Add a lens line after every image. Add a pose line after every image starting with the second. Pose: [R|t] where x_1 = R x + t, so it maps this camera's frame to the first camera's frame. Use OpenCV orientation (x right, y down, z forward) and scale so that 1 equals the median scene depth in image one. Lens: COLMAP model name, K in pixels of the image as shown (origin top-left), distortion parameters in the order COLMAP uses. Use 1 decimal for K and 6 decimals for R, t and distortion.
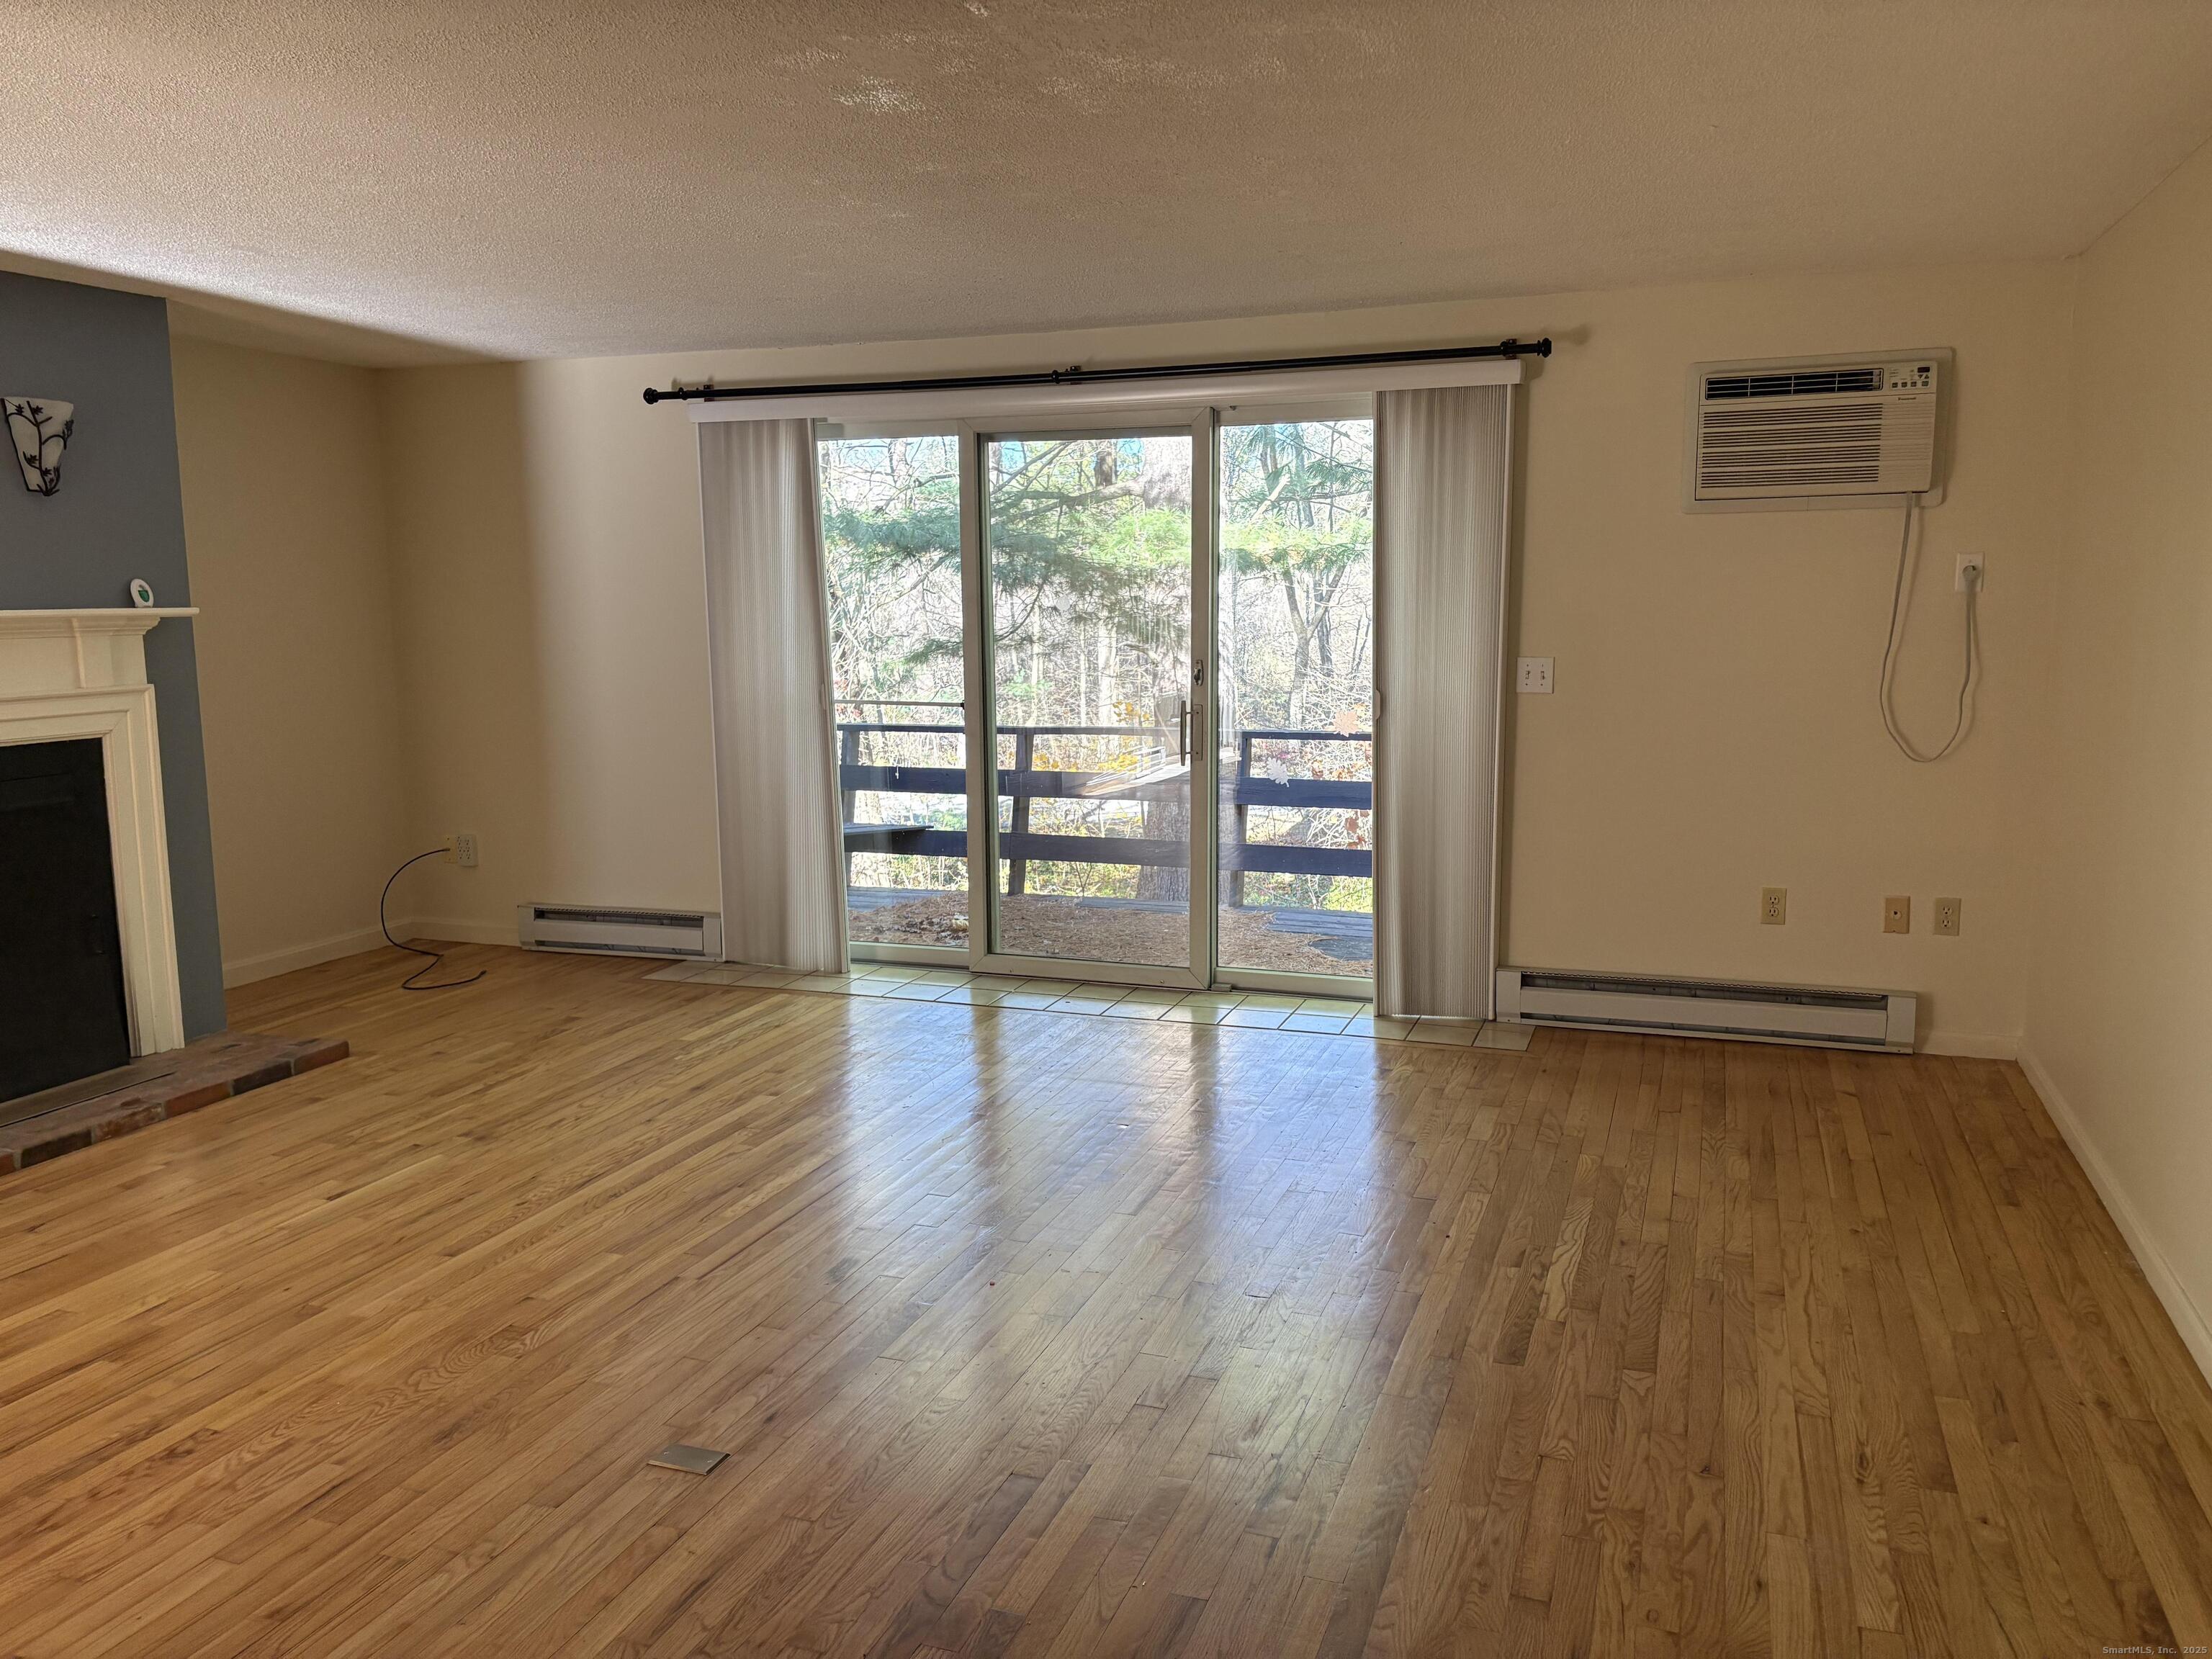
lens RADIAL K [[1675.0, 0, 1106.0], [0, 1675.0, 829.5], [0, 0, 1]] dist [0.038106, -0.009880]
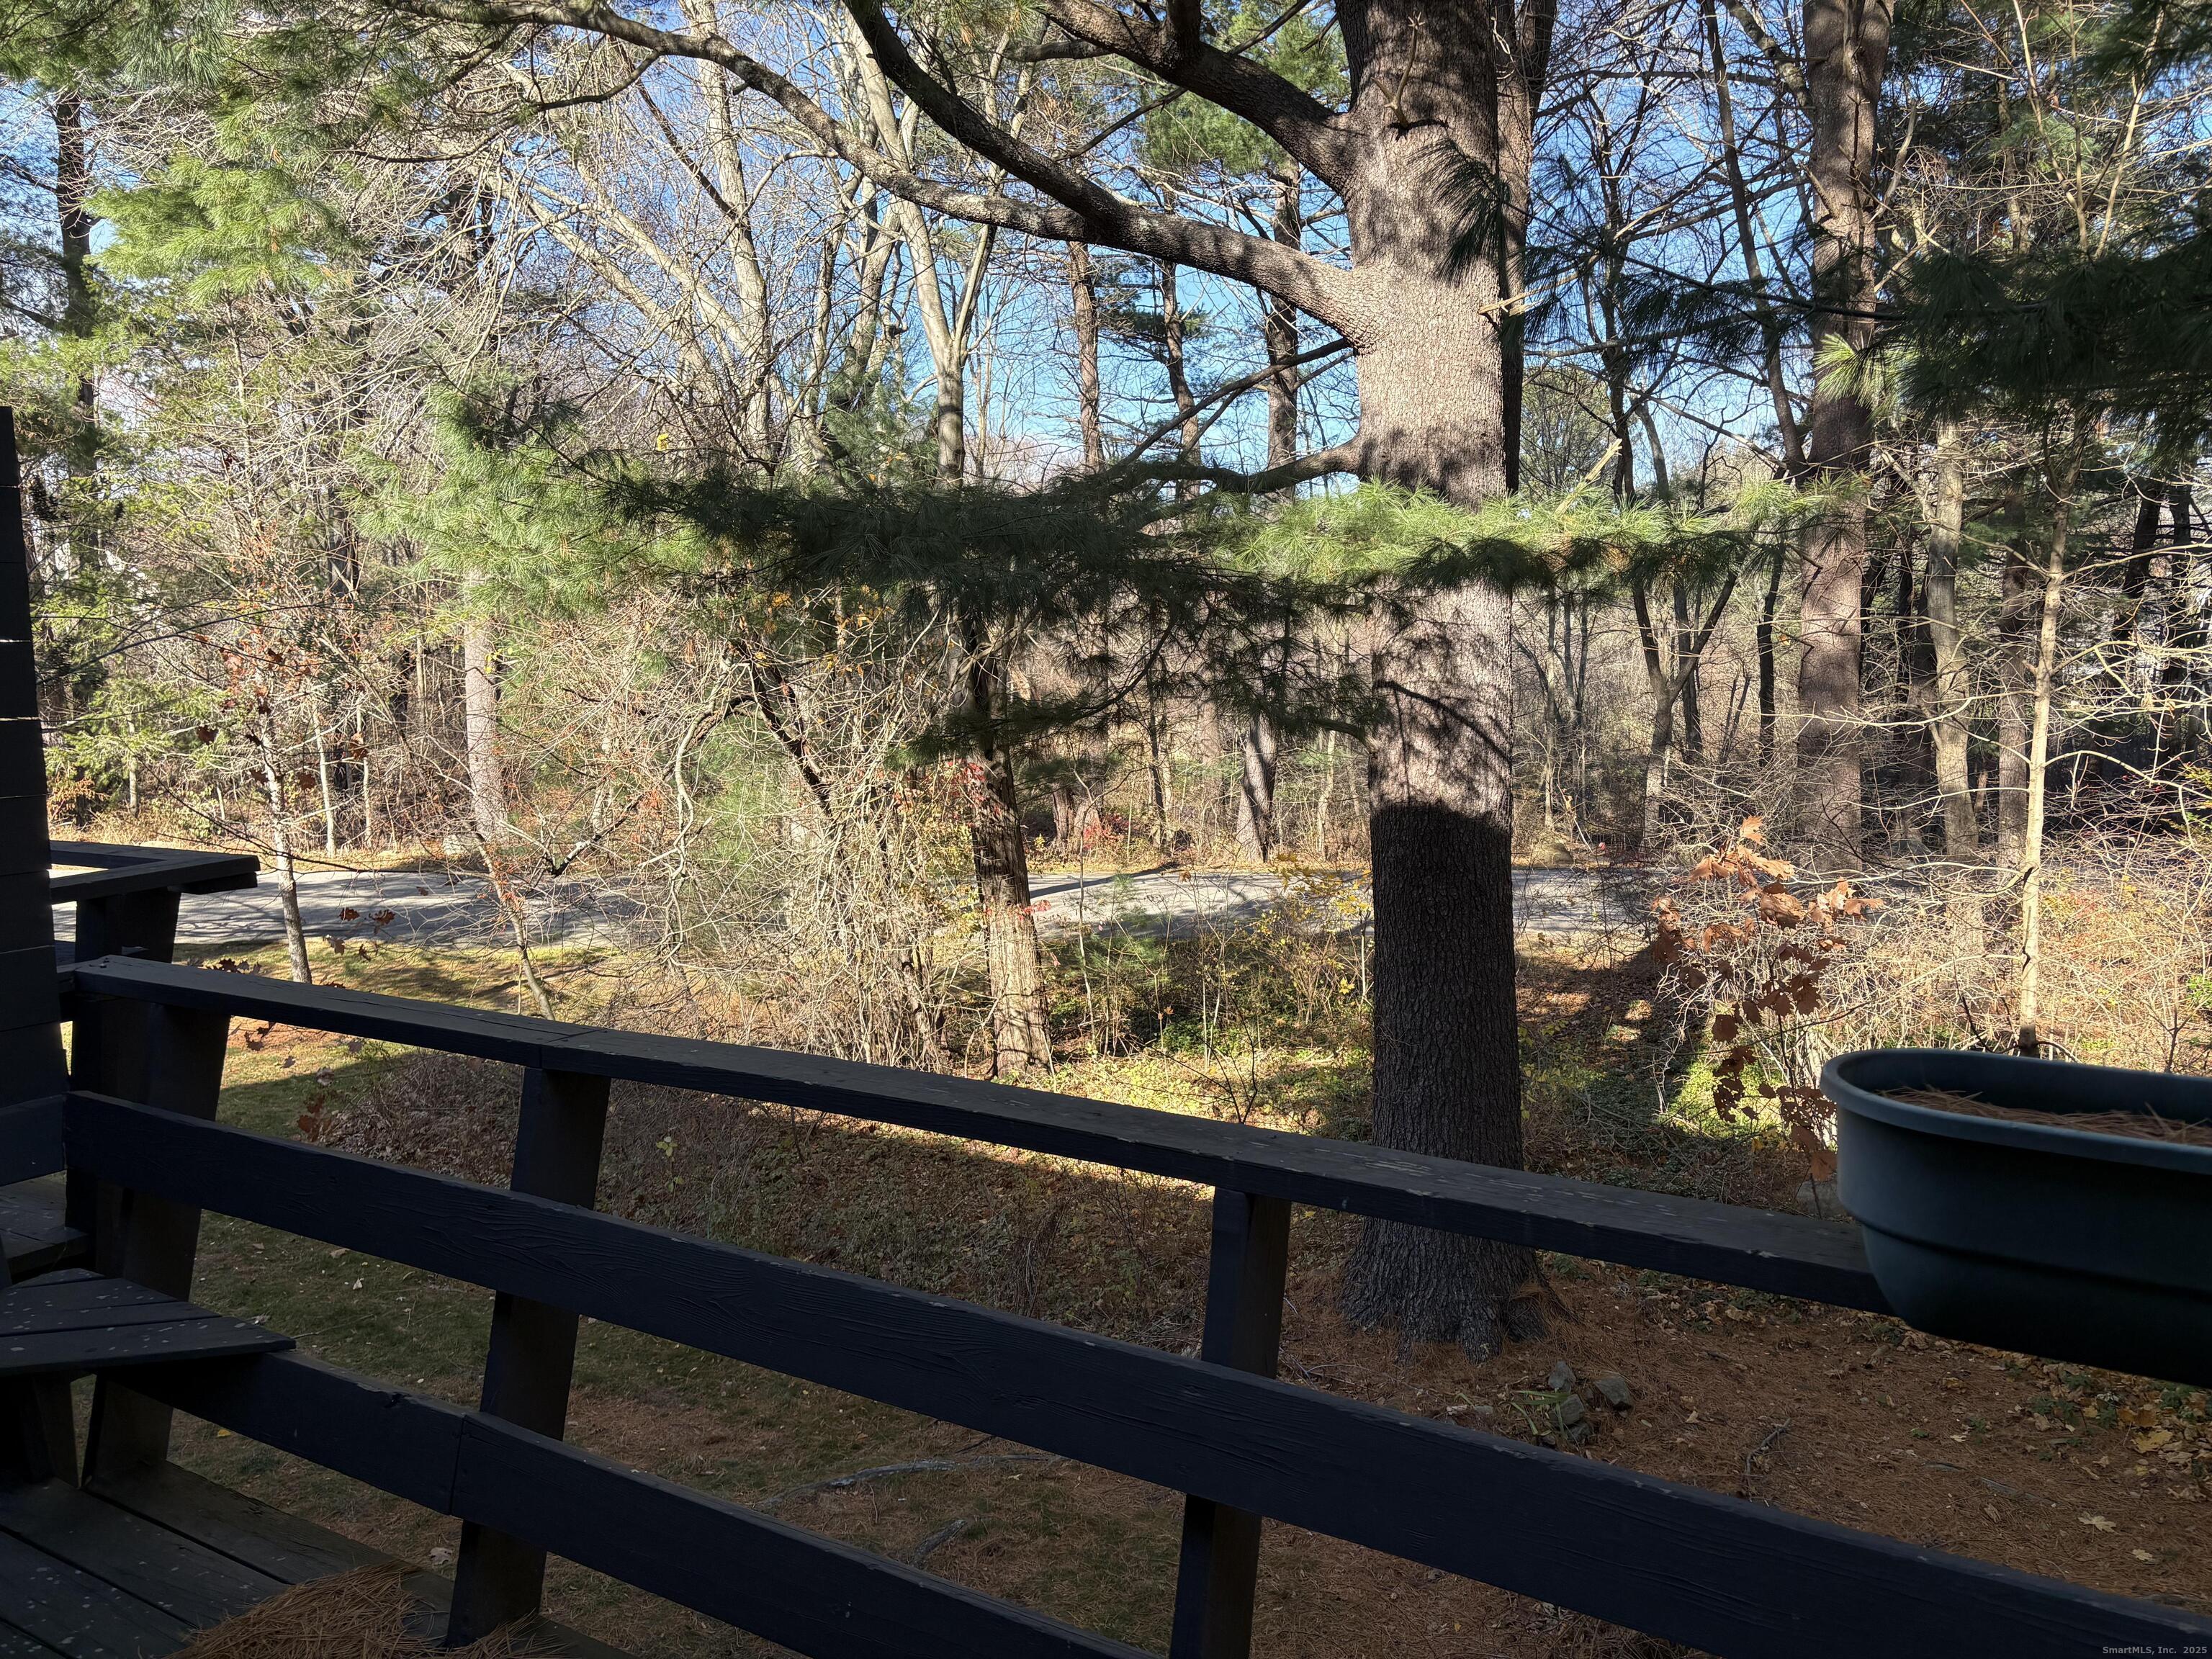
lens RADIAL K [[1675.0, 0, 1106.0], [0, 1675.0, 829.5], [0, 0, 1]] dist [0.038106, -0.009880]
pose [[0.978606, 0.019152, -0.204849, 0.019645], [-0.026063, 0.999177, -0.031091, -0.017254], [0.204085, 0.035765, 0.978300, 0.136166]]
